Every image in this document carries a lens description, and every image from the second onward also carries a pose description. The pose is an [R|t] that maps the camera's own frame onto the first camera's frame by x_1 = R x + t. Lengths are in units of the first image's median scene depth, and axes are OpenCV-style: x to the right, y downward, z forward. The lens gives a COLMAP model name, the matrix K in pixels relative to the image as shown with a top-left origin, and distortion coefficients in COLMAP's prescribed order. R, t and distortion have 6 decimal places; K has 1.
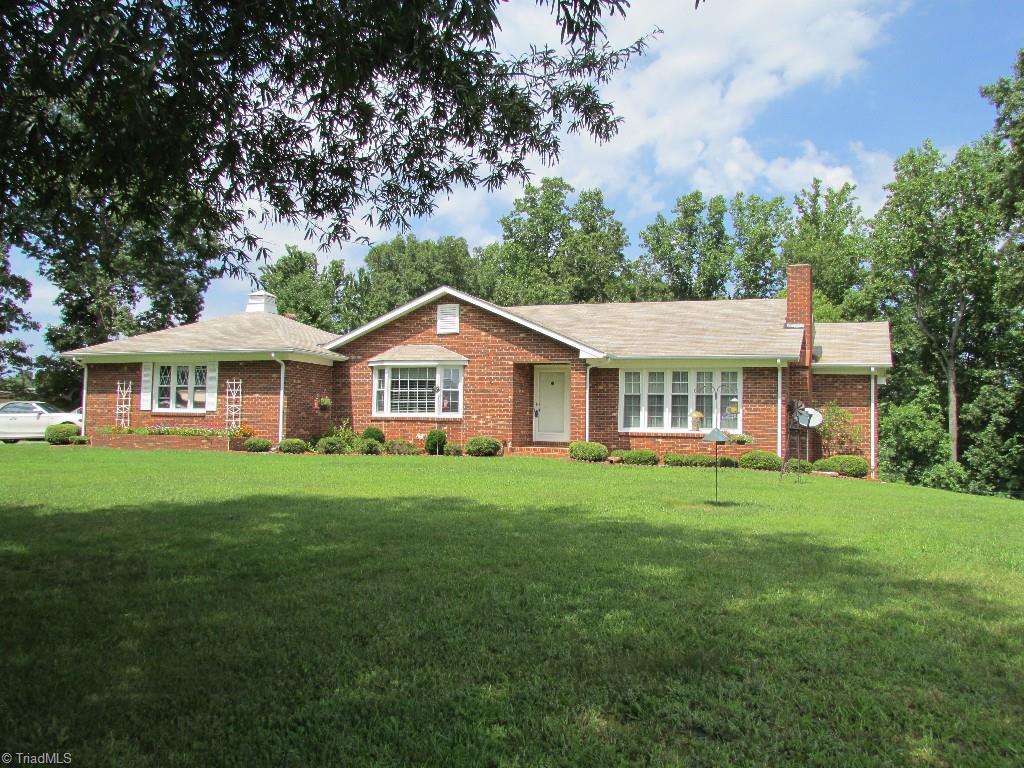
lens RADIAL K [[976.0, 0, 512.0], [0, 976.0, 384.0], [0, 0, 1]] dist [-0.089721, 0.011615]
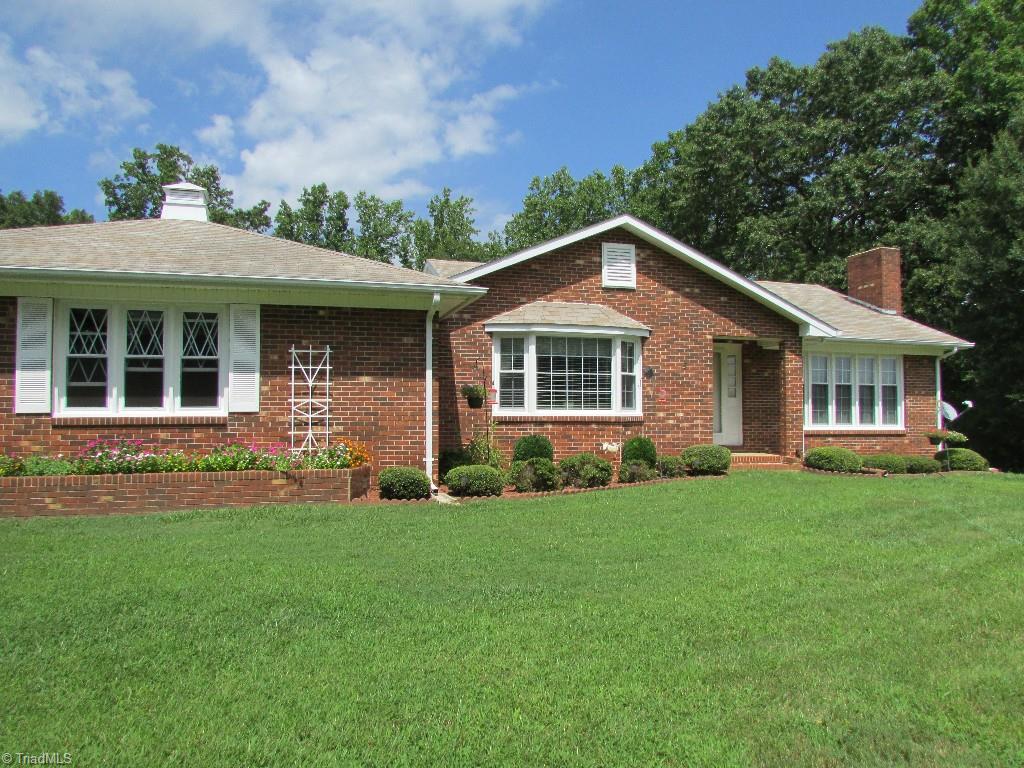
lens RADIAL K [[741.5, 0, 512.9], [0, 741.5, 423.4], [0, 0, 1]] dist [-0.057024, 0.002668]
pose [[0.769019, -0.027905, 0.638617, -0.439616], [-0.018813, 0.997626, 0.066247, 0.007539], [-0.638949, -0.062959, 0.766668, 0.656685]]
